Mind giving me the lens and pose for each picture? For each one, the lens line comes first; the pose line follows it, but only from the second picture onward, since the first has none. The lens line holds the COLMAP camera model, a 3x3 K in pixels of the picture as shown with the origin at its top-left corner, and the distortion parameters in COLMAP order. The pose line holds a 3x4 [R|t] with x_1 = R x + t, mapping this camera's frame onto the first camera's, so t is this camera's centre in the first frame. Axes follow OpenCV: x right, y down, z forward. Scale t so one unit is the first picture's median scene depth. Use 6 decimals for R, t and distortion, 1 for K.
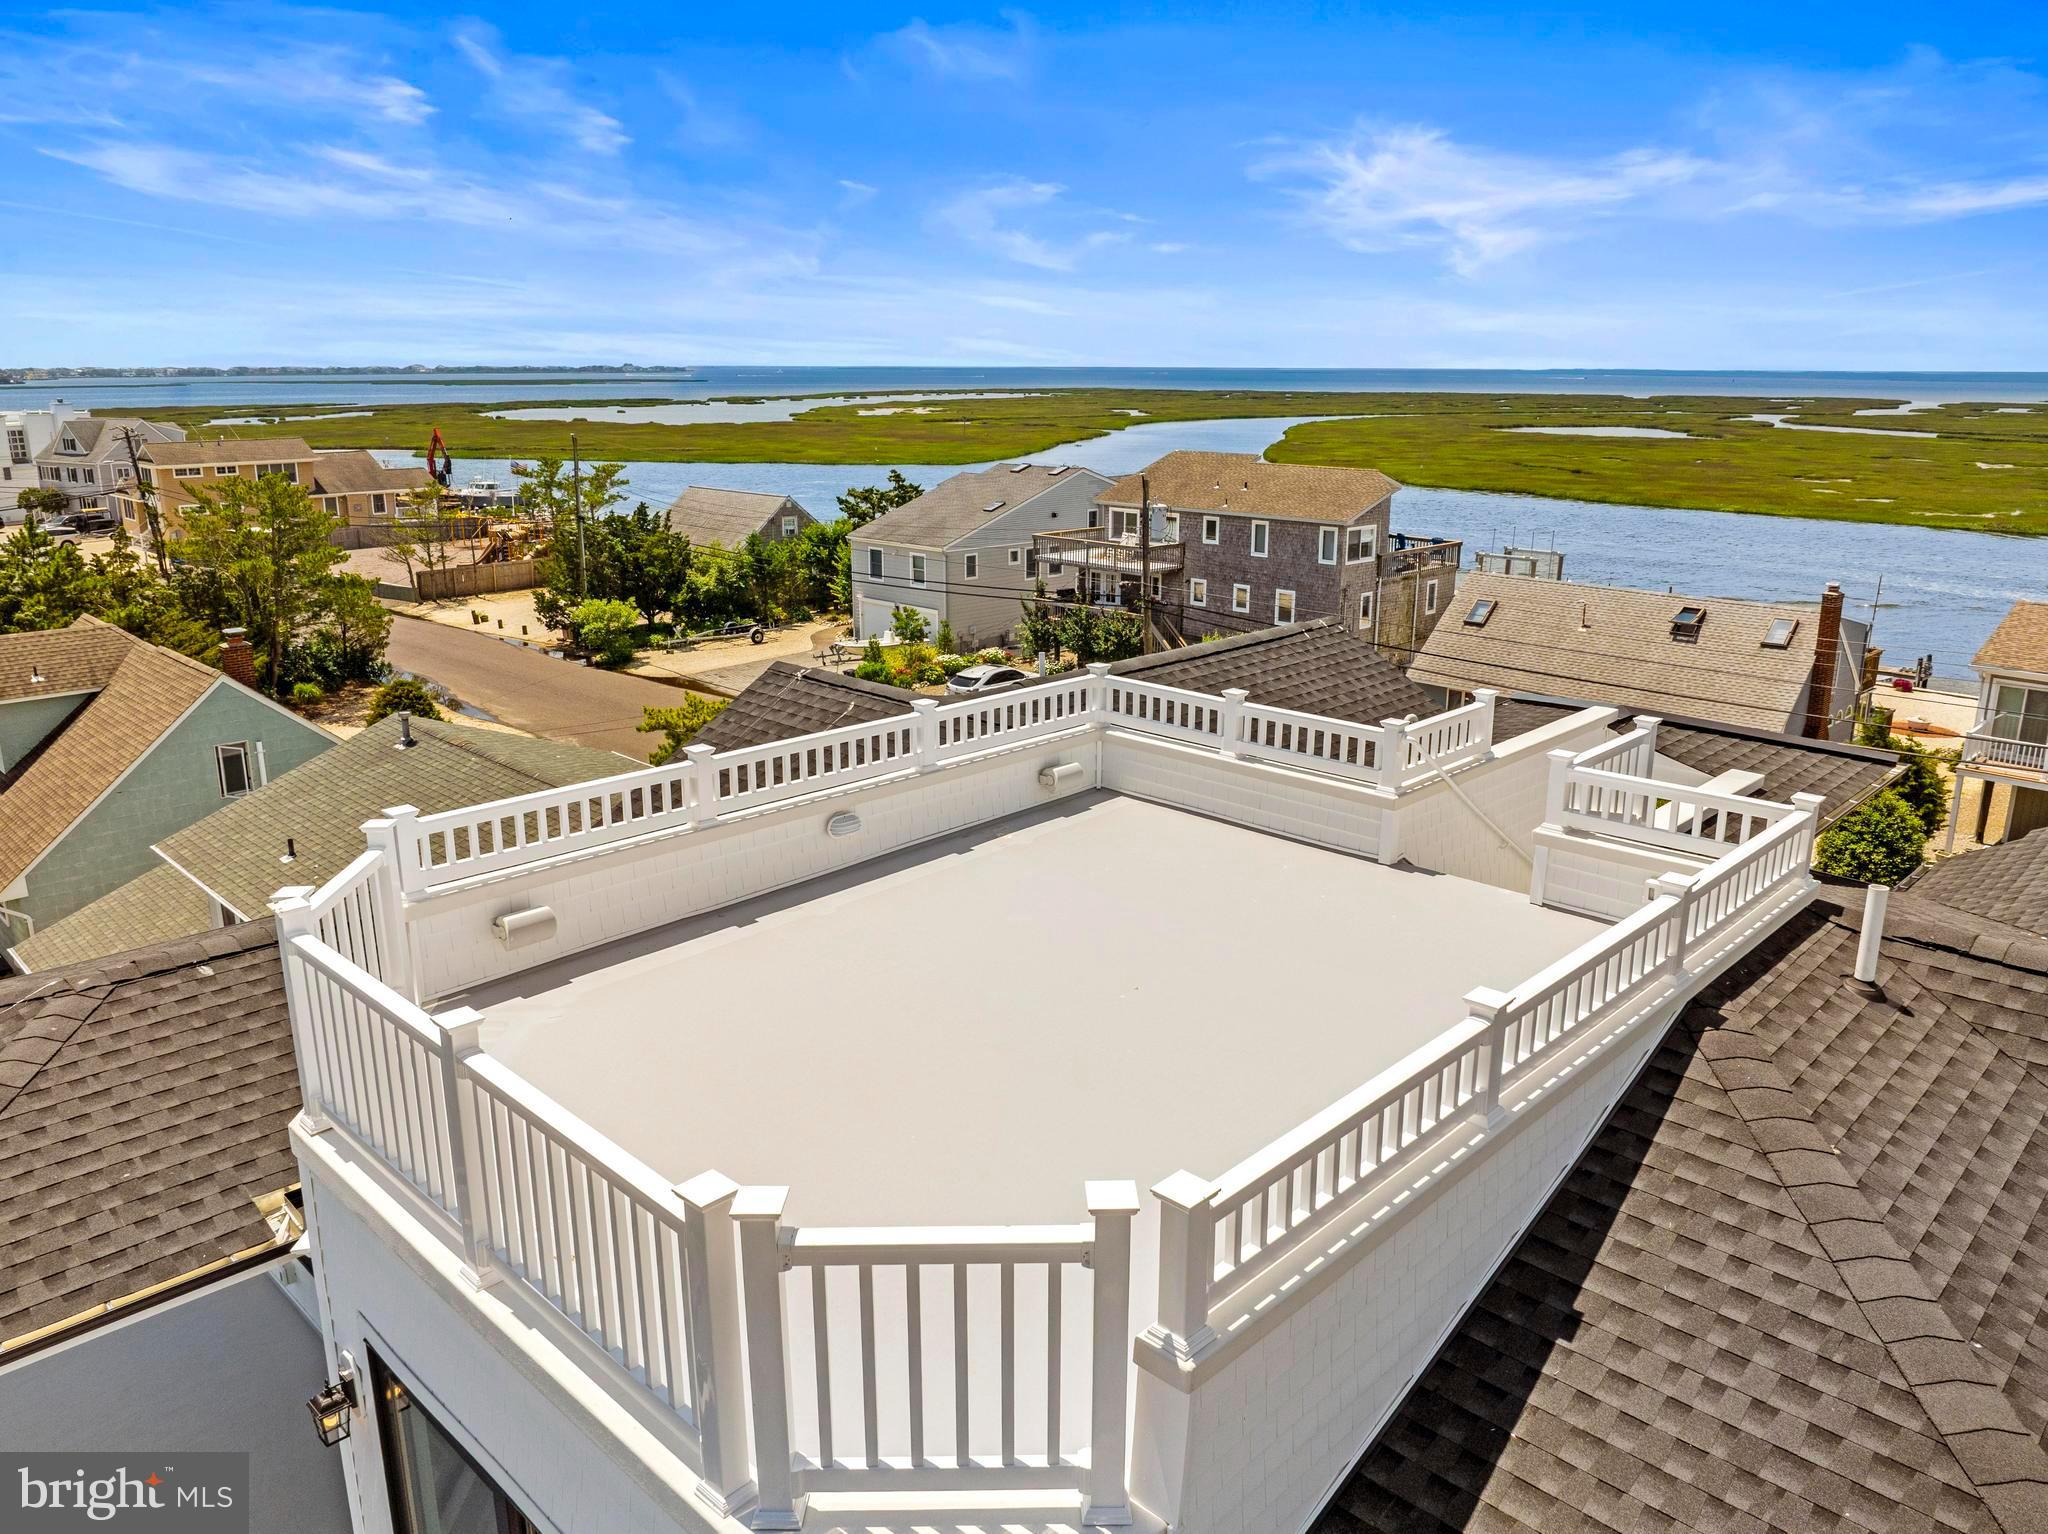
lens RADIAL K [[1441.0, 0, 1020.6], [0, 1441.0, 758.1], [0, 0, 1]] dist [-0.047531, 0.012913]
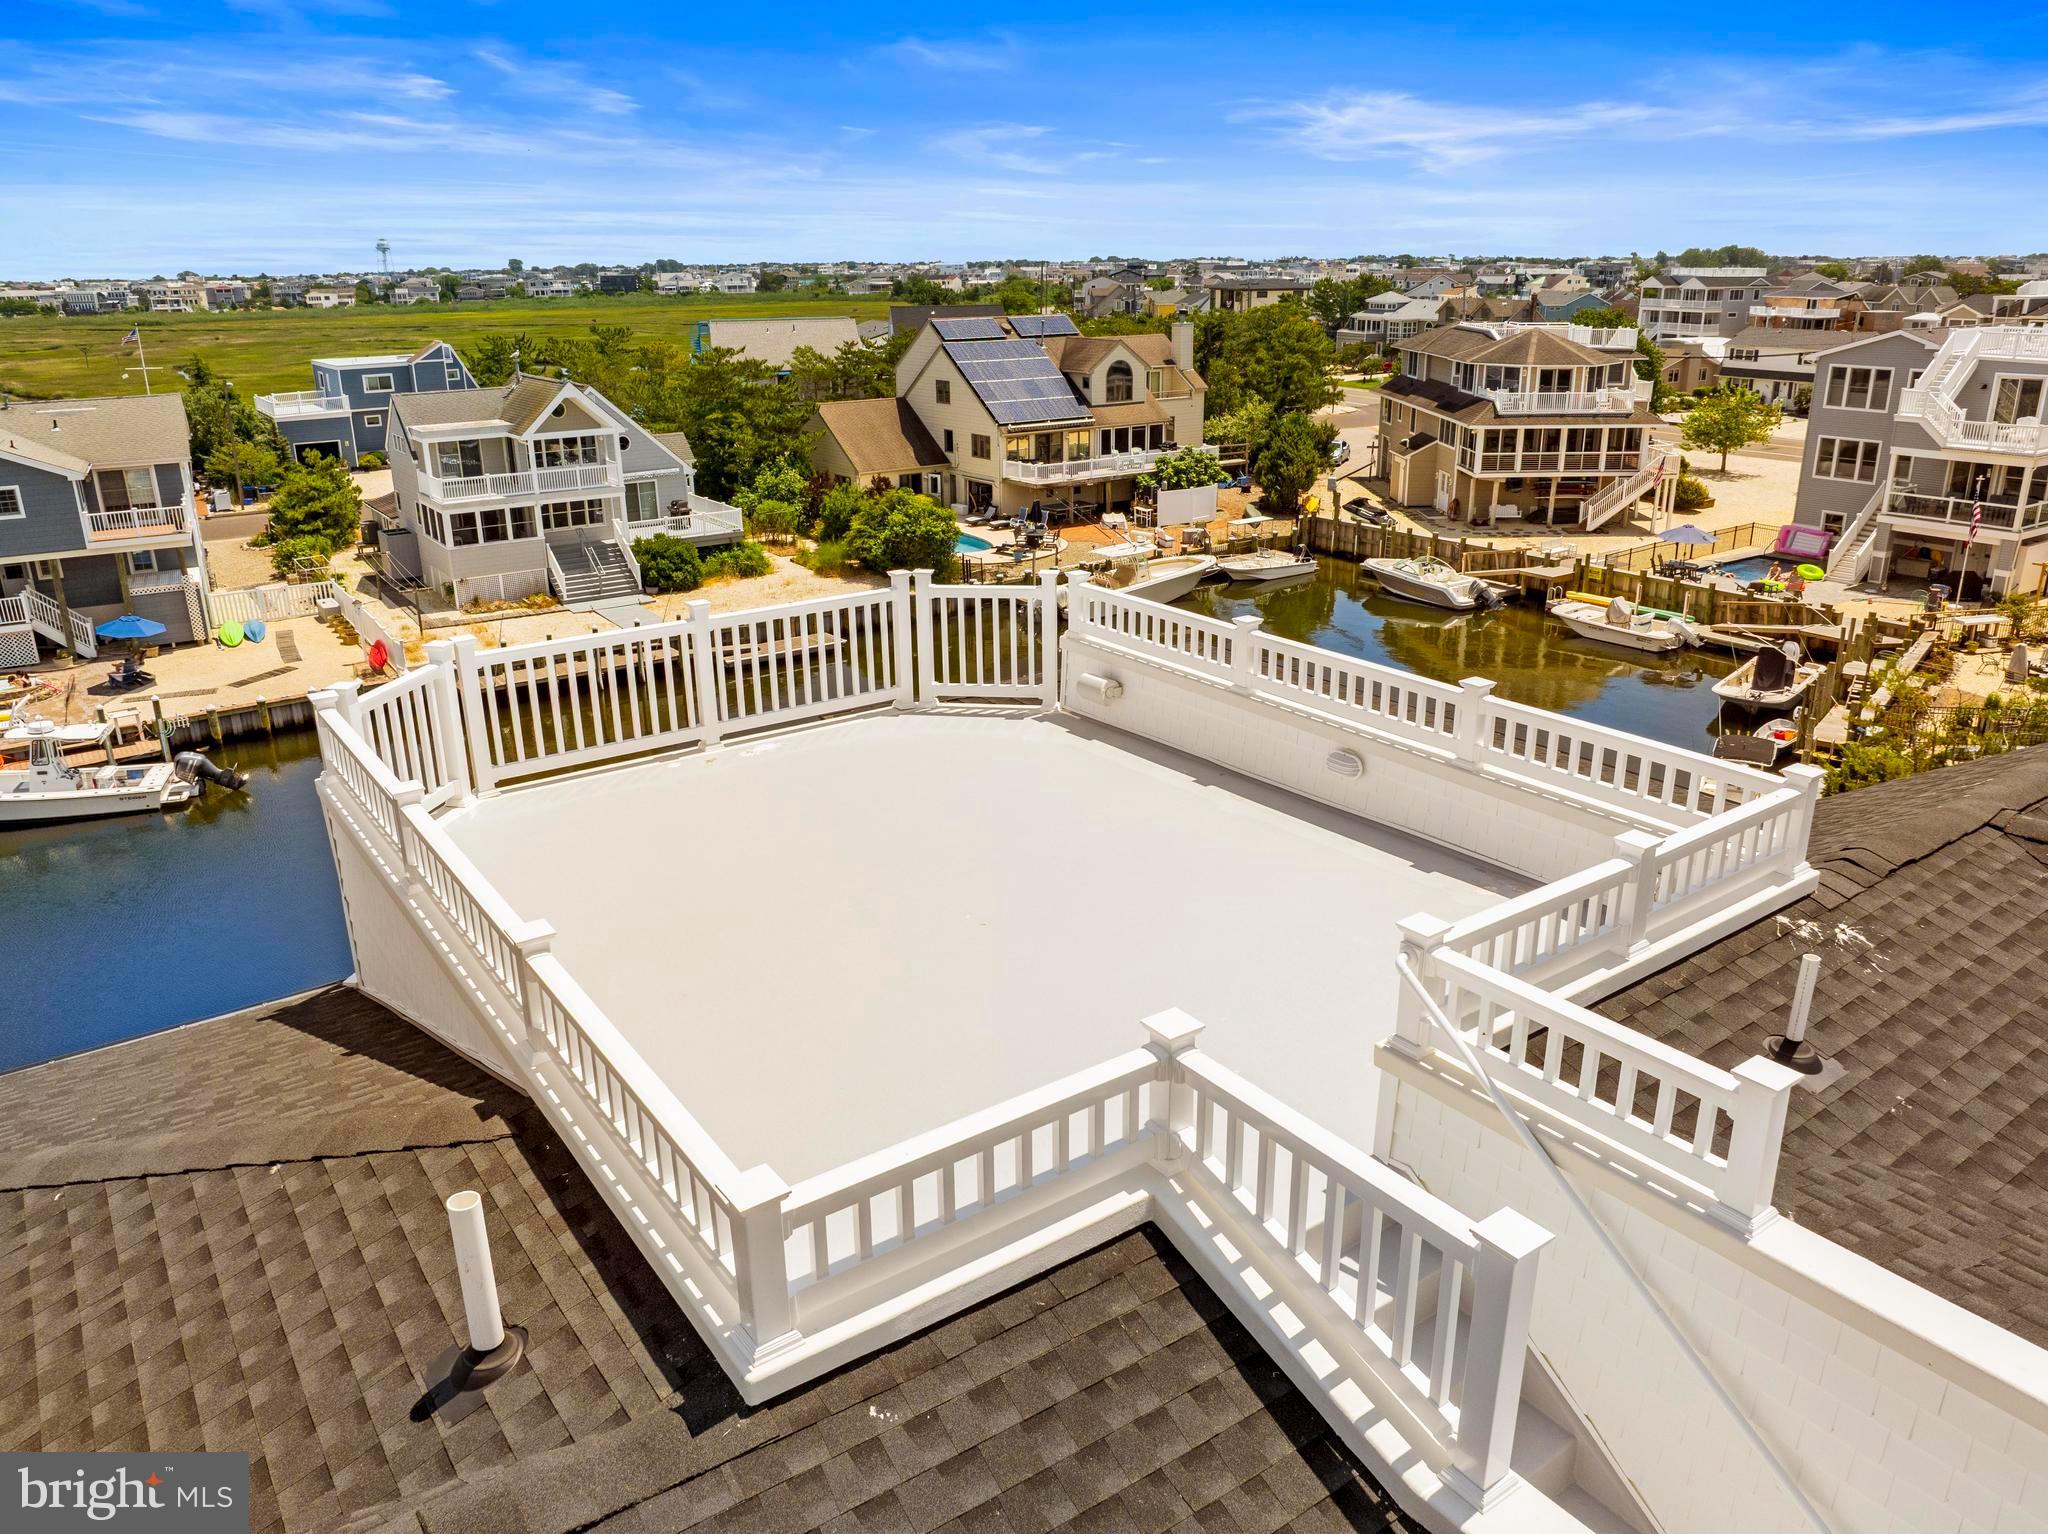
lens RADIAL K [[1441.0, 0, 1042.0], [0, 1441.0, 757.7], [0, 0, 1]] dist [-0.047531, 0.012913]
pose [[-0.161162, 0.322490, -0.932752, 0.945335], [-0.247122, 0.901813, 0.354491, -0.290763], [0.955488, 0.287634, -0.065644, 1.101162]]
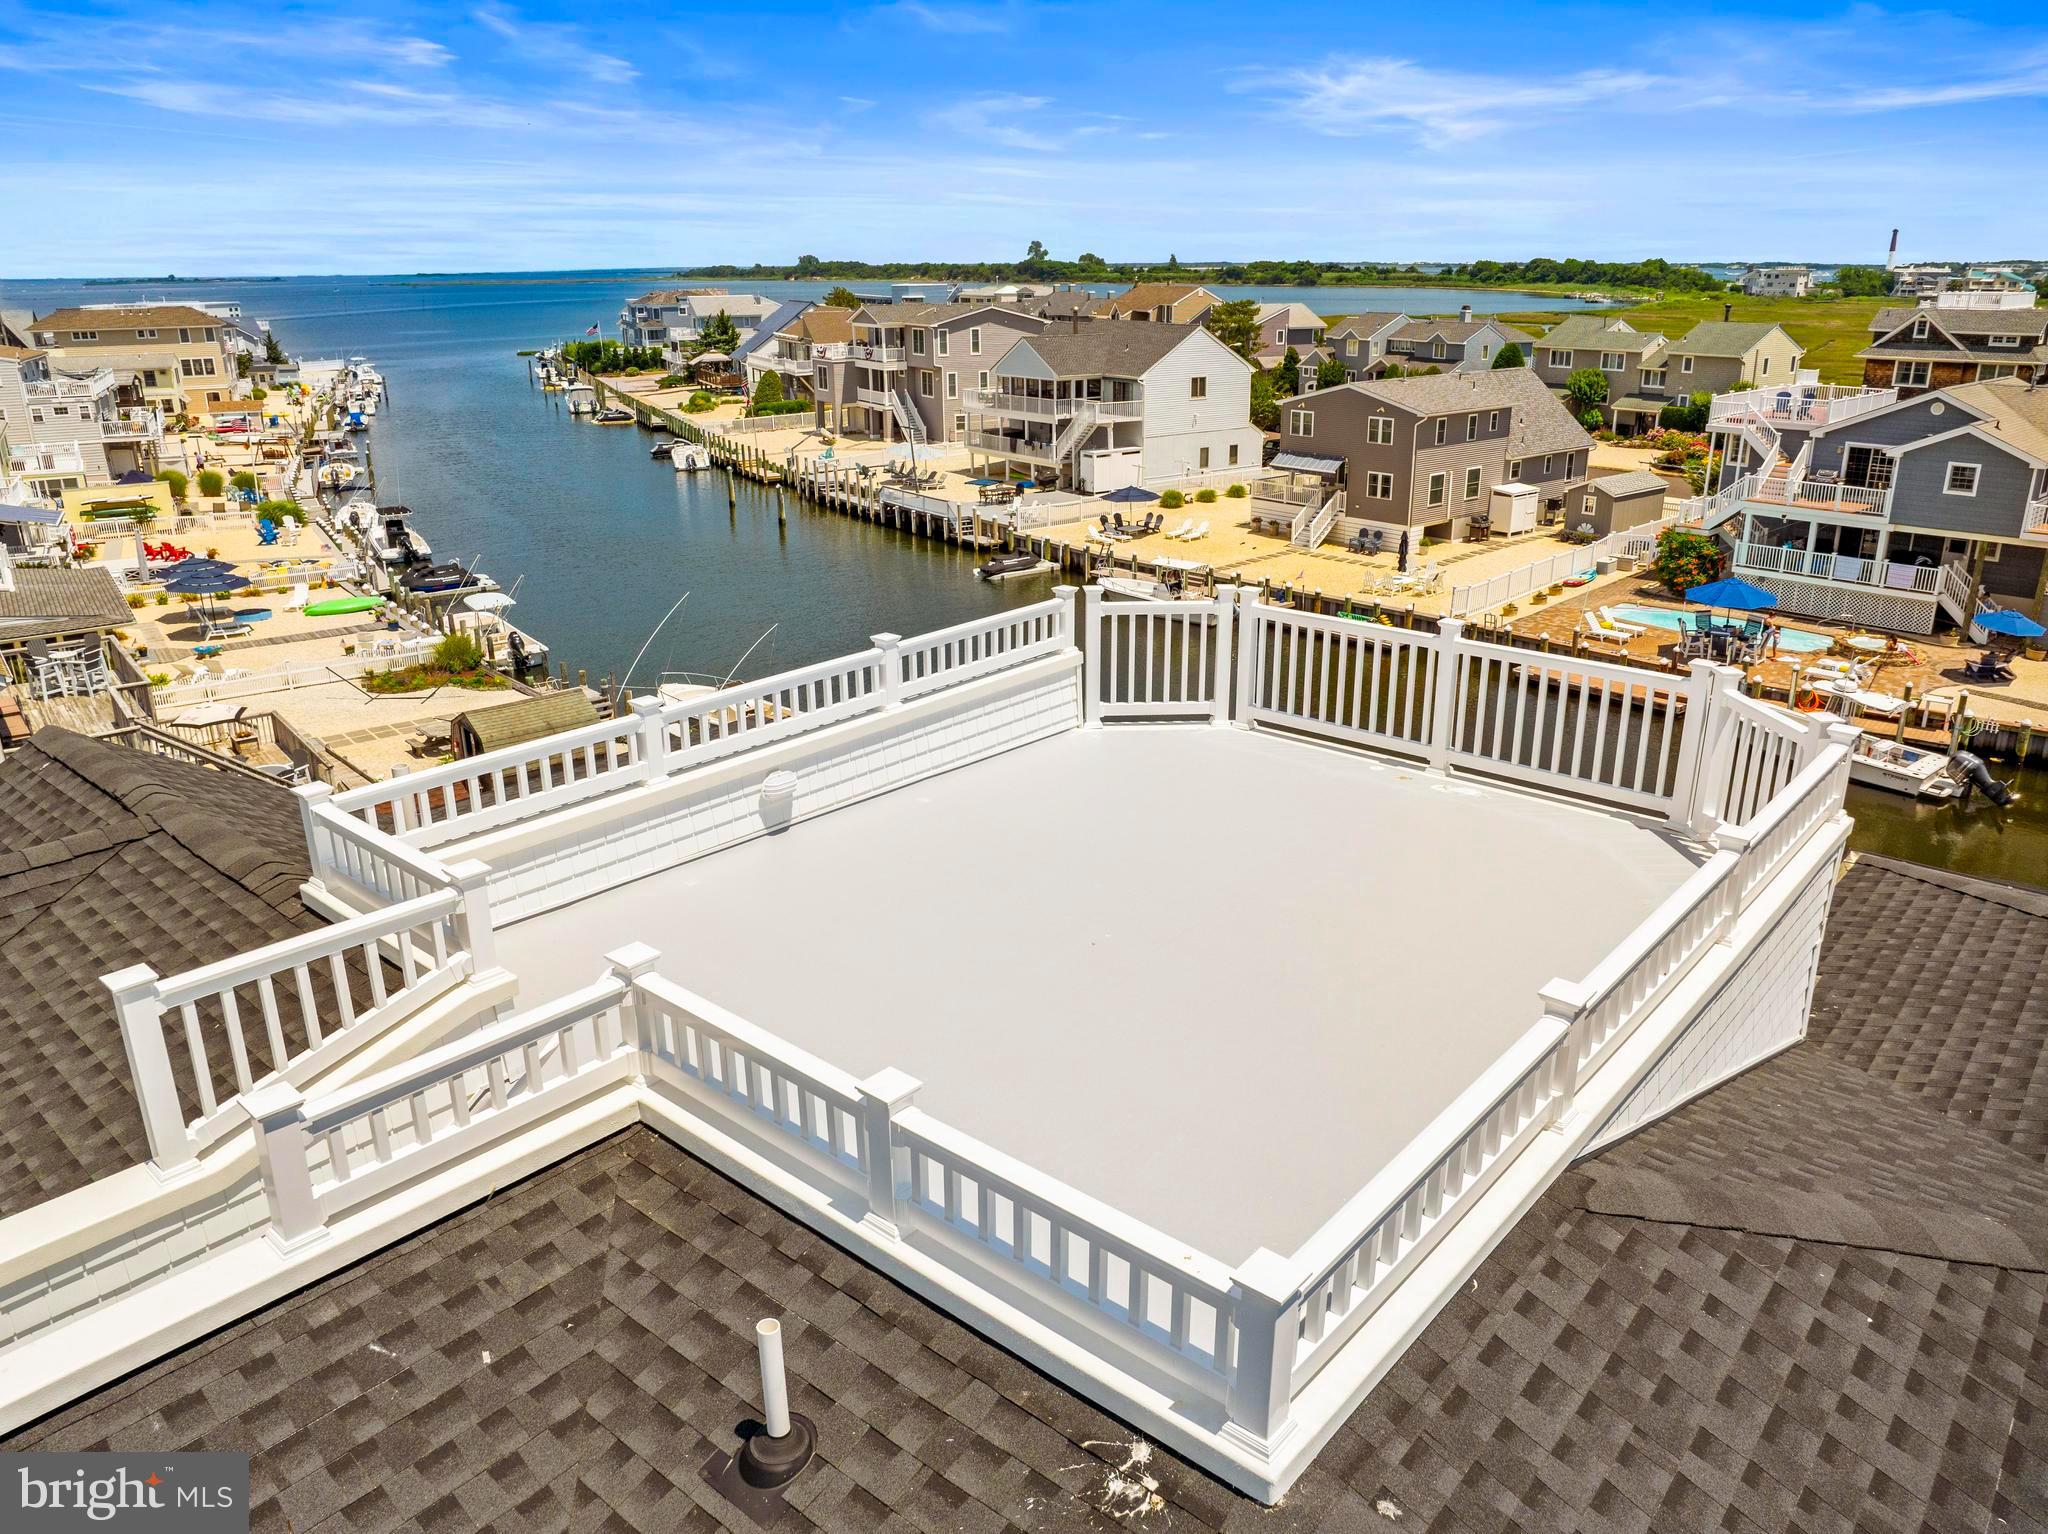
lens RADIAL K [[1441.0, 0, 1041.6], [0, 1441.0, 769.6], [0, 0, 1]] dist [-0.047531, 0.012913]
pose [[-0.997416, 0.029805, -0.065370, 0.195660], [-0.012463, 0.824311, 0.566000, -0.475298], [0.070755, 0.565352, -0.821809, 1.742957]]
